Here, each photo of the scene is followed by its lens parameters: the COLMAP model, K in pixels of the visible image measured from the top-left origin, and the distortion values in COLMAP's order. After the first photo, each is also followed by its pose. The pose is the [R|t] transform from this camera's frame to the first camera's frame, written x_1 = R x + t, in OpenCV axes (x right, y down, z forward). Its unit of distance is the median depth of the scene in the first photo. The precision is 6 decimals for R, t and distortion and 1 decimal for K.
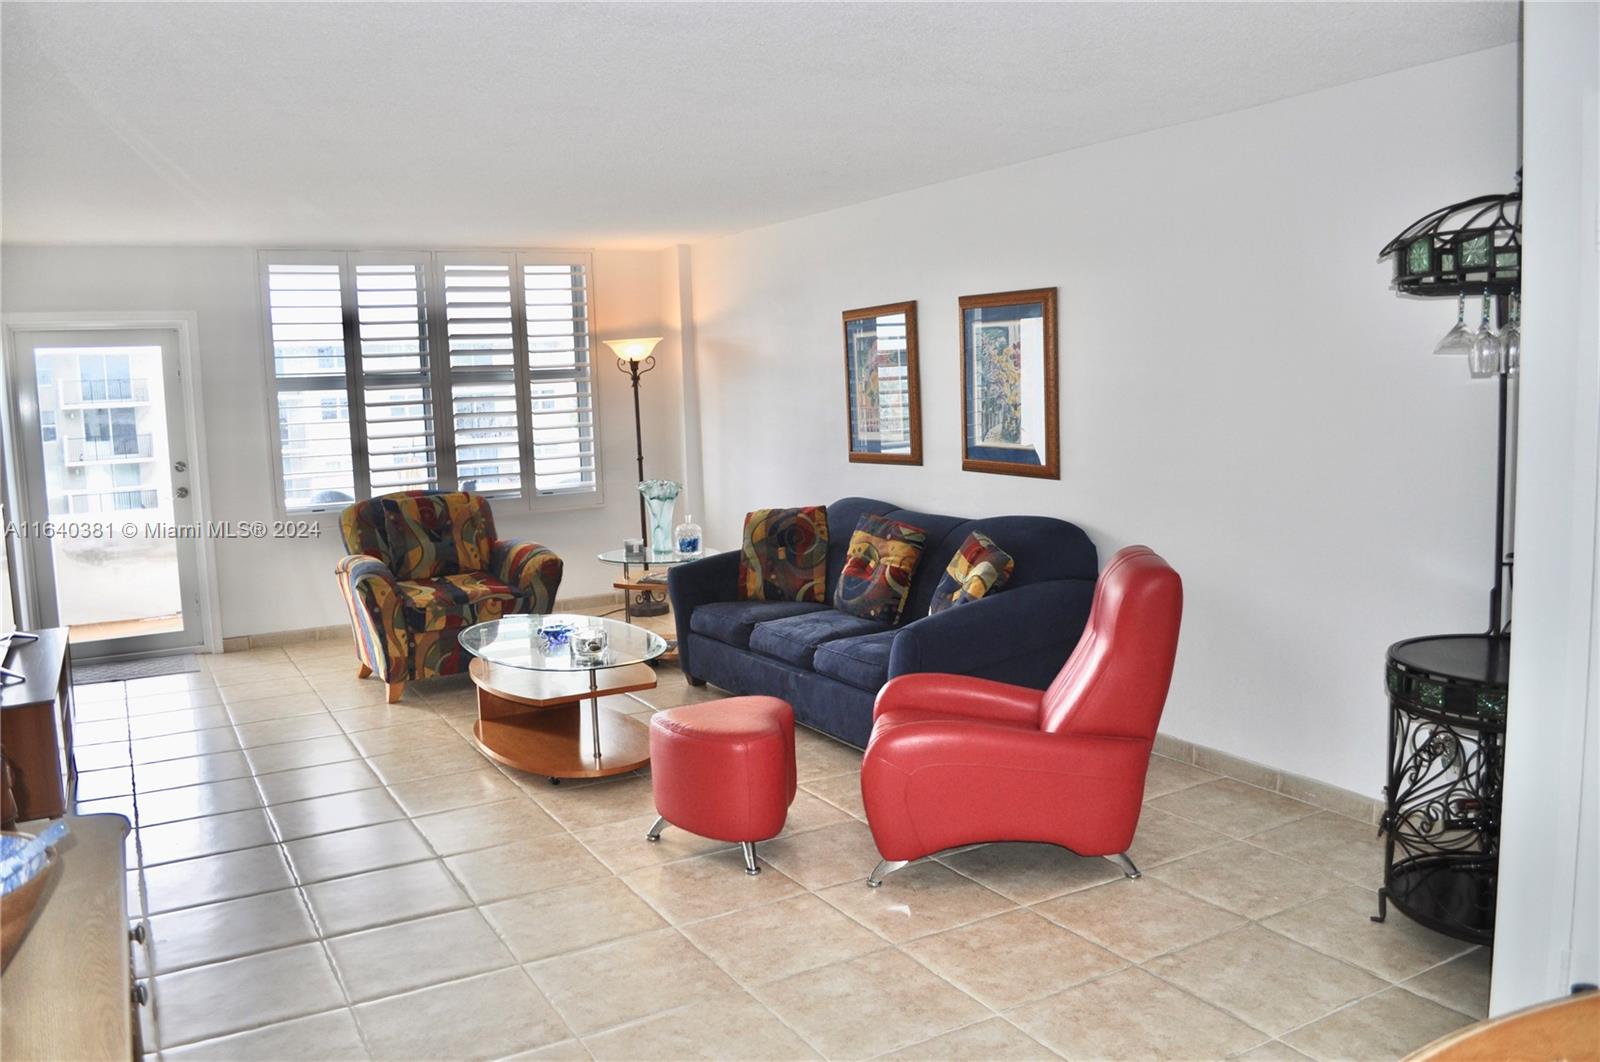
lens RADIAL K [[1277.0, 0, 805.3], [0, 1277.0, 531.6], [0, 0, 1]] dist [-0.015120, -0.004643]
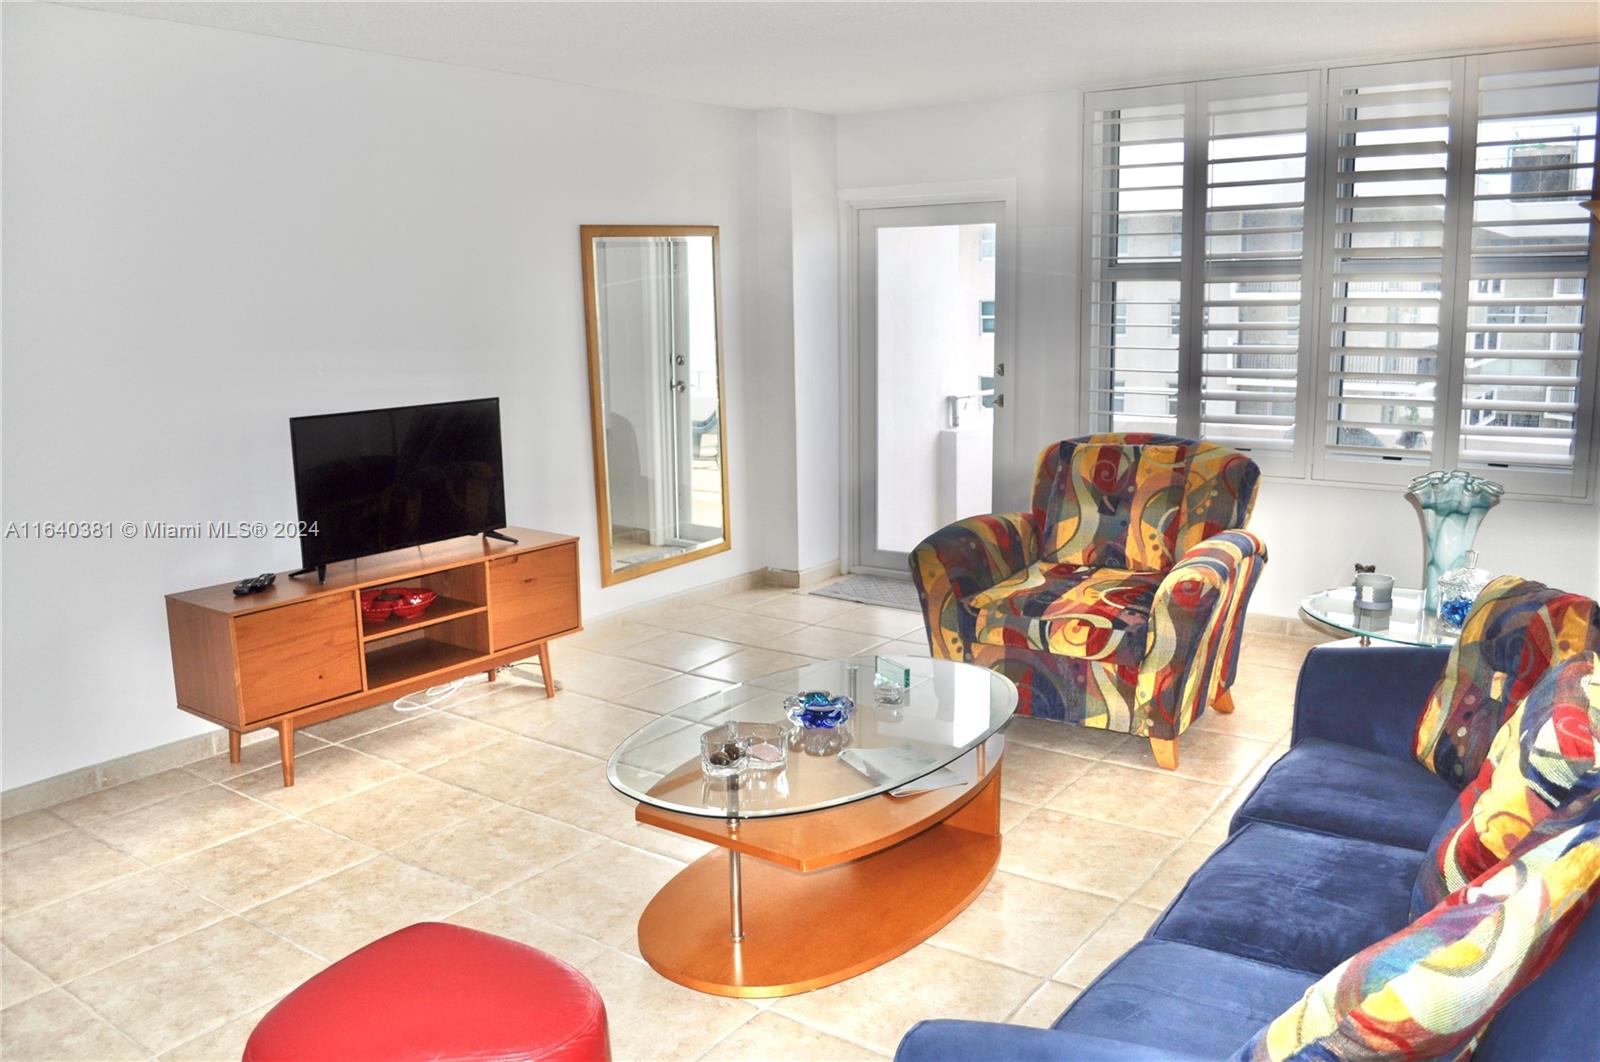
lens RADIAL K [[1277.0, 0, 801.6], [0, 1277.0, 527.2], [0, 0, 1]] dist [-0.015120, -0.004643]
pose [[0.437590, 0.190044, -0.878862, 0.228447], [-0.112559, 0.981299, 0.156151, -0.071622], [0.892102, 0.030593, 0.450797, 0.551215]]
